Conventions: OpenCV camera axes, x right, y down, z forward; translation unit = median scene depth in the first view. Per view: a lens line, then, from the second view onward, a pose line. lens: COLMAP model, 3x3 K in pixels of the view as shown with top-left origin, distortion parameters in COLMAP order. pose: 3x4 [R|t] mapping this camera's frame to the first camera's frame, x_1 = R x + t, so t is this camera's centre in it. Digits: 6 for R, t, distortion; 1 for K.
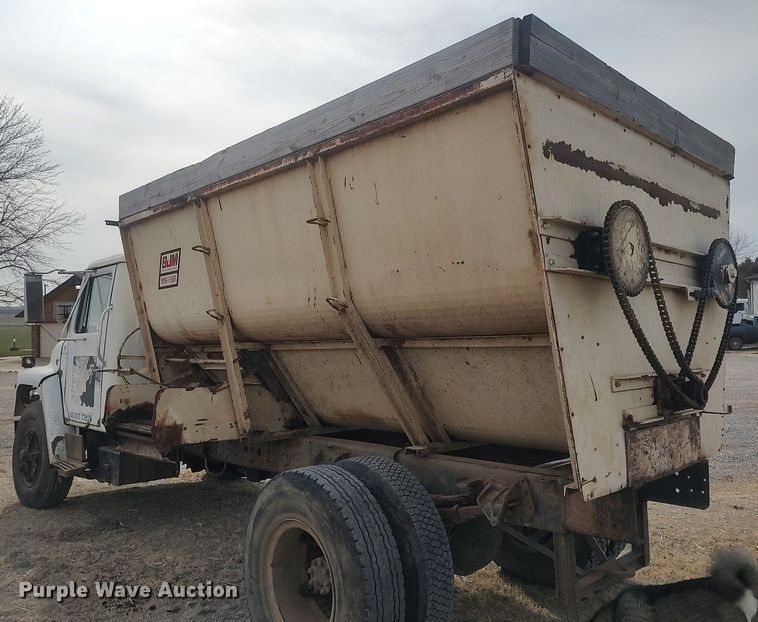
lens RADIAL K [[601.3, 0, 411.2], [0, 601.3, 292.0], [0, 0, 1]] dist [0.035524, -0.058235]
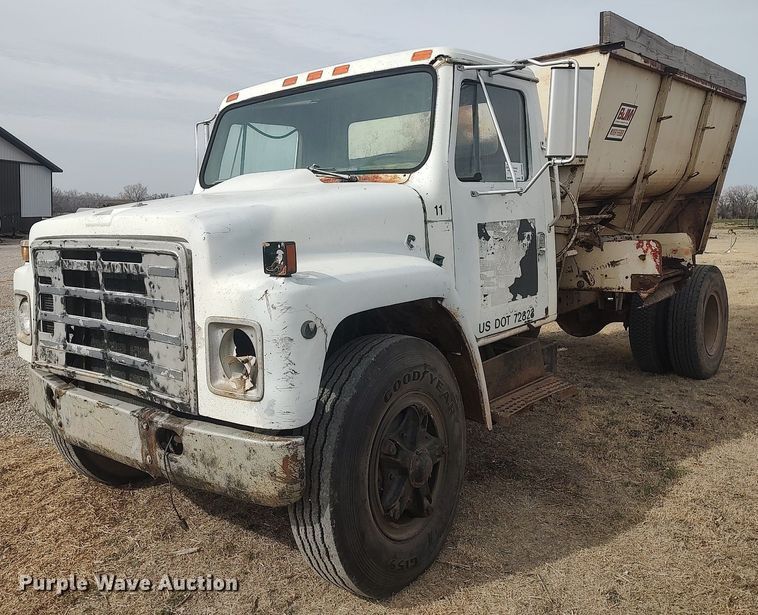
lens RADIAL K [[687.7, 0, 338.2], [0, 687.7, 268.3], [0, 0, 1]] dist [0.041955, -0.011067]
pose [[-0.027158, -0.070955, 0.997110, -2.116610], [-0.047292, 0.996452, 0.069620, 0.196320], [-0.998512, -0.045265, -0.030418, 2.057477]]
